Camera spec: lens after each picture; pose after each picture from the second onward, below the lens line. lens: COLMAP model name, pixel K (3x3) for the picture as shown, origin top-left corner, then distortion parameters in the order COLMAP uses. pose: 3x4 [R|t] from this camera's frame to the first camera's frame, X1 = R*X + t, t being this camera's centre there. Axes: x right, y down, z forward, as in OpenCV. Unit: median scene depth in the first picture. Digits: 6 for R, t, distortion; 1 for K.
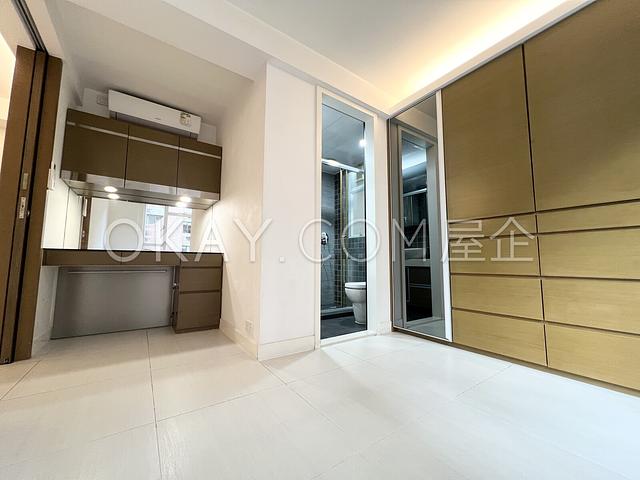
lens RADIAL K [[256.3, 0, 320.6], [0, 256.3, 237.3], [0, 0, 1]] dist [-0.010232, 0.001579]
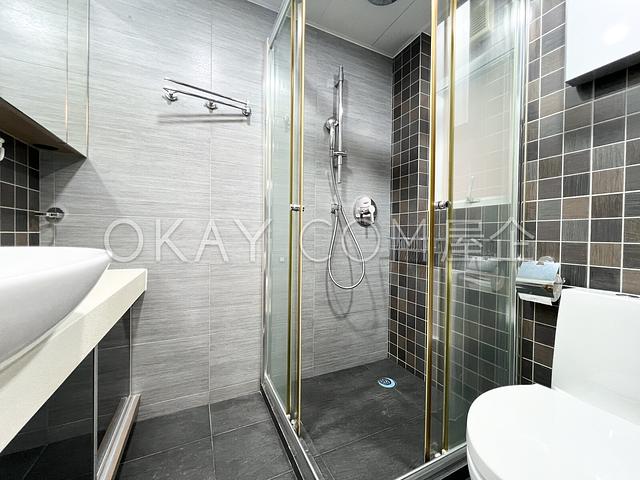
lens RADIAL K [[249.4, 0, 317.3], [0, 249.4, 239.4], [0, 0, 1]] dist [-0.002033, -0.000103]
pose [[0.988468, 0.005107, -0.151345, -0.003633], [0.011006, 0.994365, 0.105434, 0.005708], [0.151030, -0.105884, 0.982842, 0.576404]]
